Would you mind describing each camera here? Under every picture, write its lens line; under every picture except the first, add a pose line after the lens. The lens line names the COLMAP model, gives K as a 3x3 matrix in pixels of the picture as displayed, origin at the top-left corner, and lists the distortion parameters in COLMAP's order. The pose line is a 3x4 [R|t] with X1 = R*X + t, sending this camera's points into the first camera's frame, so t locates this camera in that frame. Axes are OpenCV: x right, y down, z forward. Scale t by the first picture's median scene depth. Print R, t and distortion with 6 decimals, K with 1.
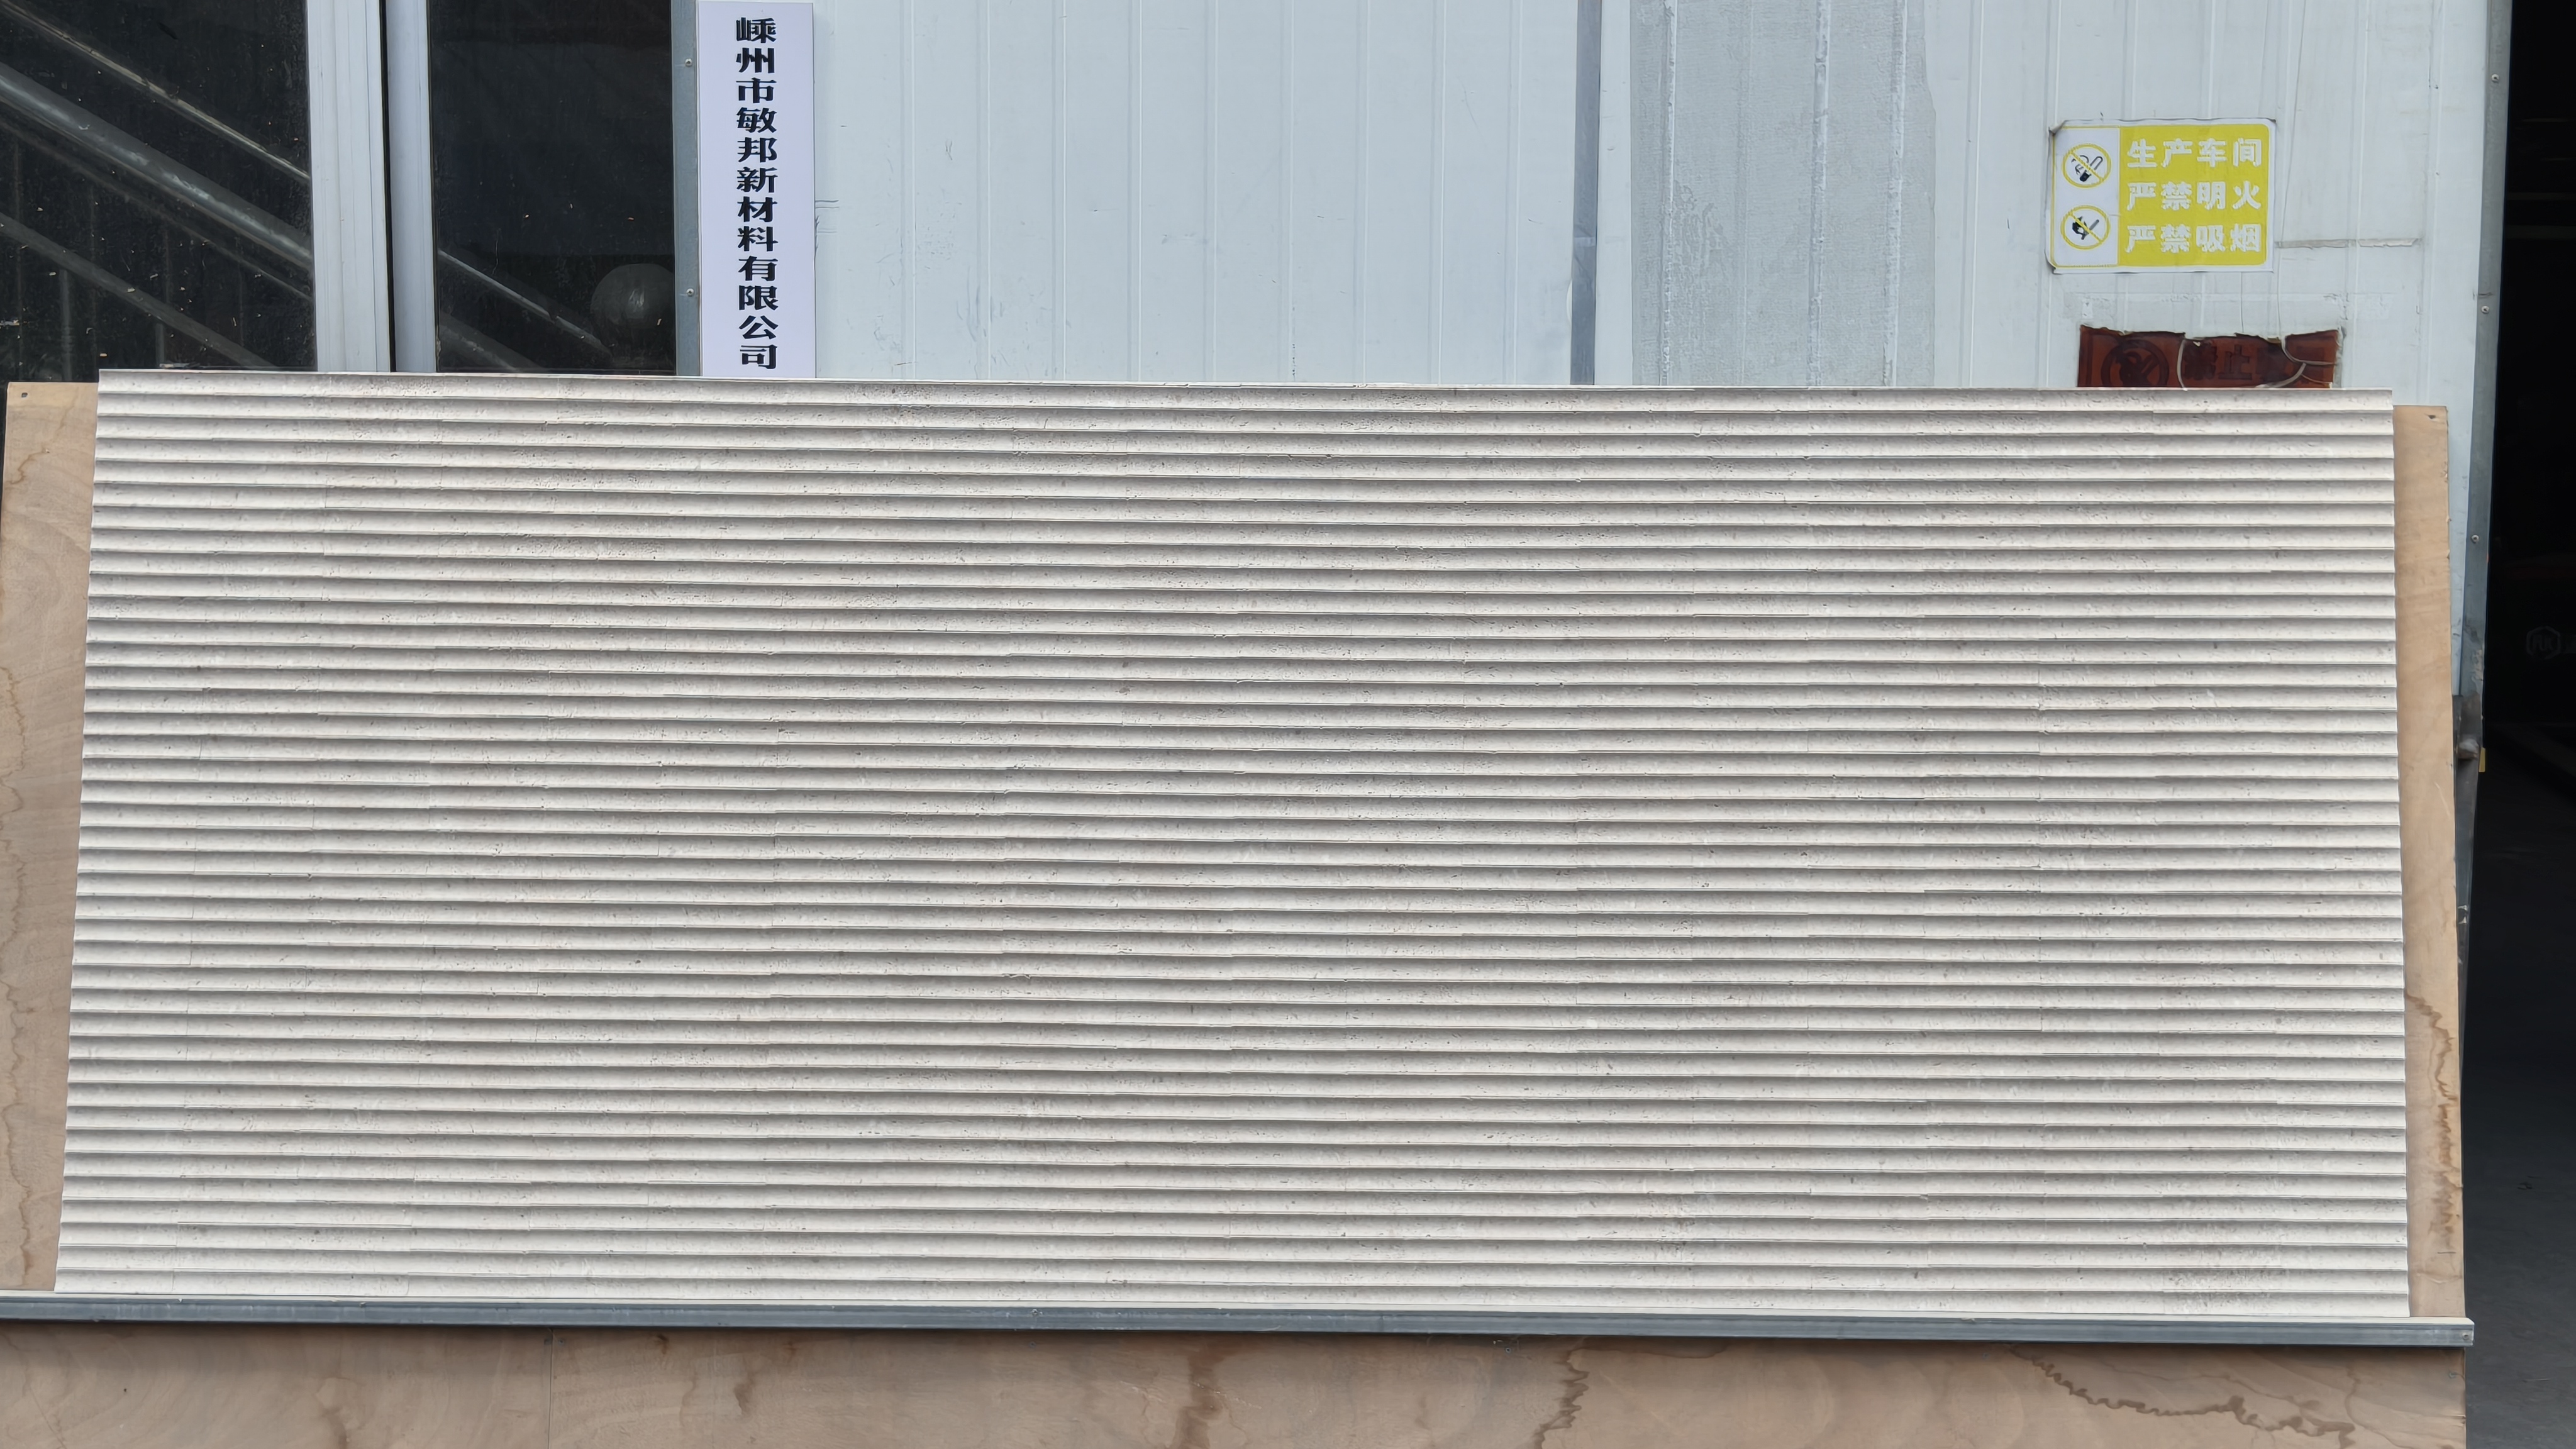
lens RADIAL K [[3580.4, 0, 1280.5], [0, 3580.4, 718.0], [0, 0, 1]] dist [0.057076, 0.000000]
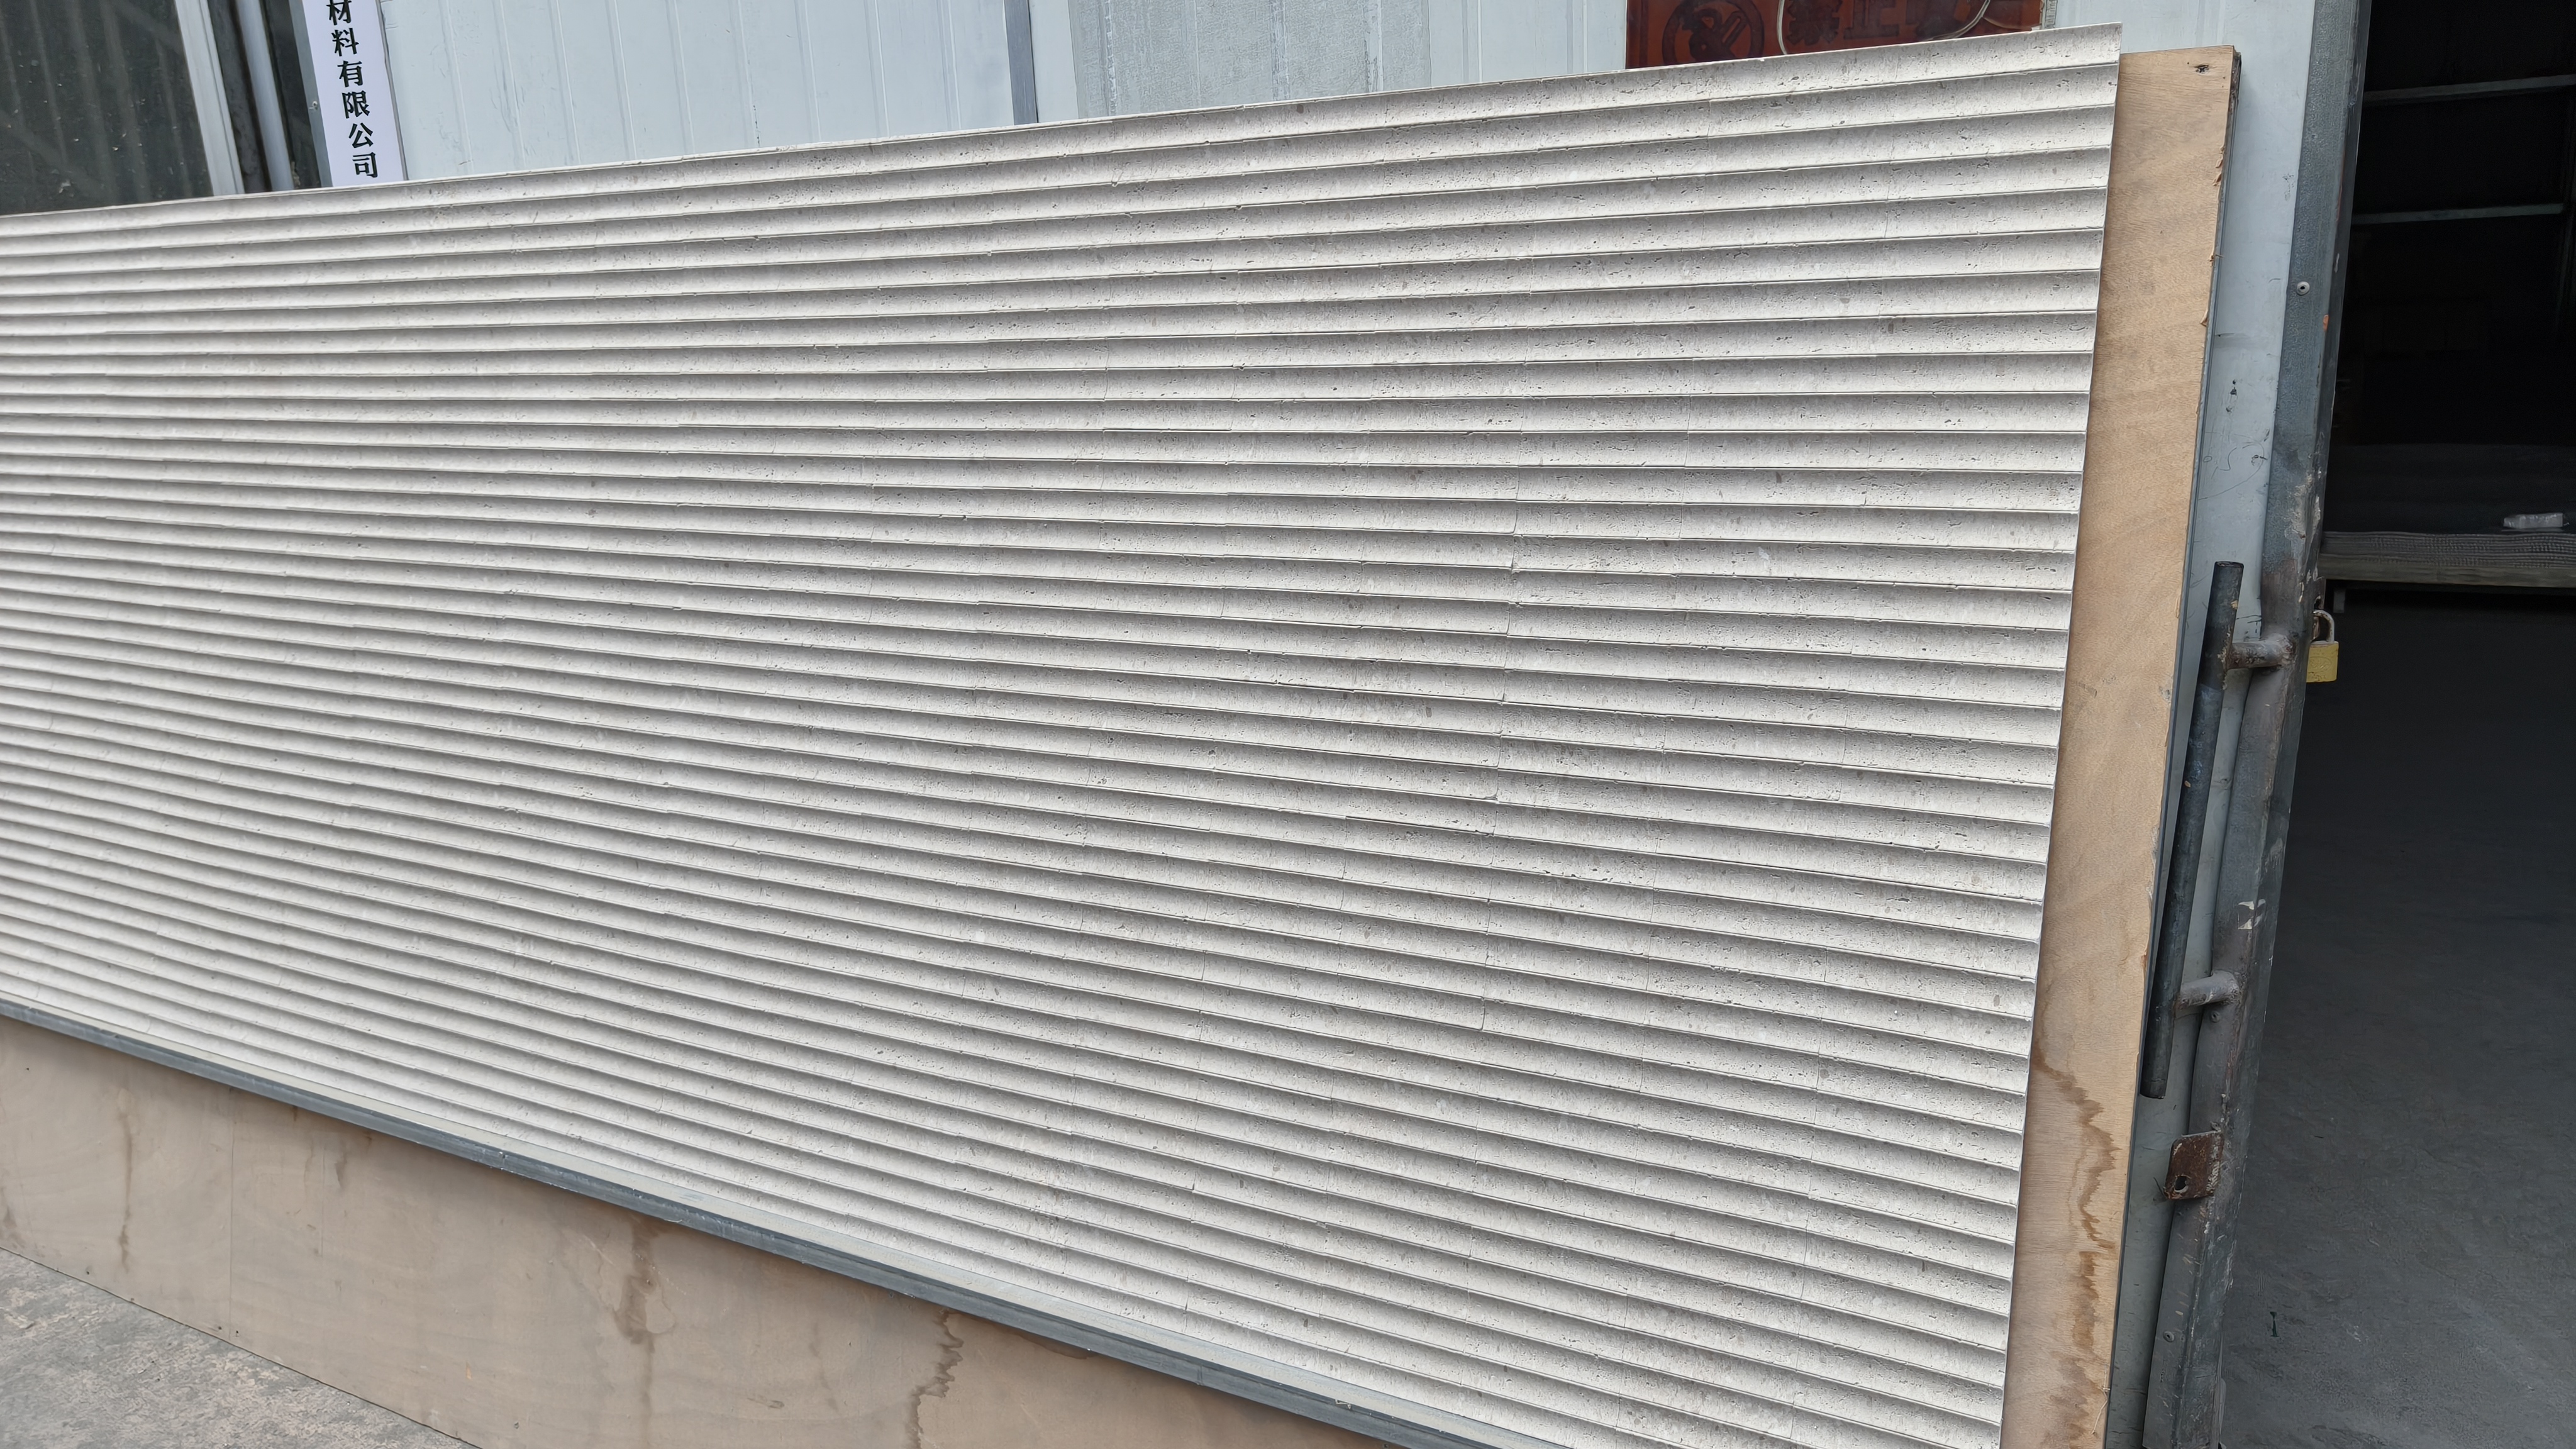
lens RADIAL K [[1832.3, 0, 1288.7], [0, 1832.3, 716.0], [0, 0, 1]] dist [0.013144, -0.016011]
pose [[0.873797, 0.073844, -0.480652, 0.342626], [0.007943, 0.986104, 0.165939, -0.033025], [0.486227, -0.148814, 0.861068, 0.674913]]
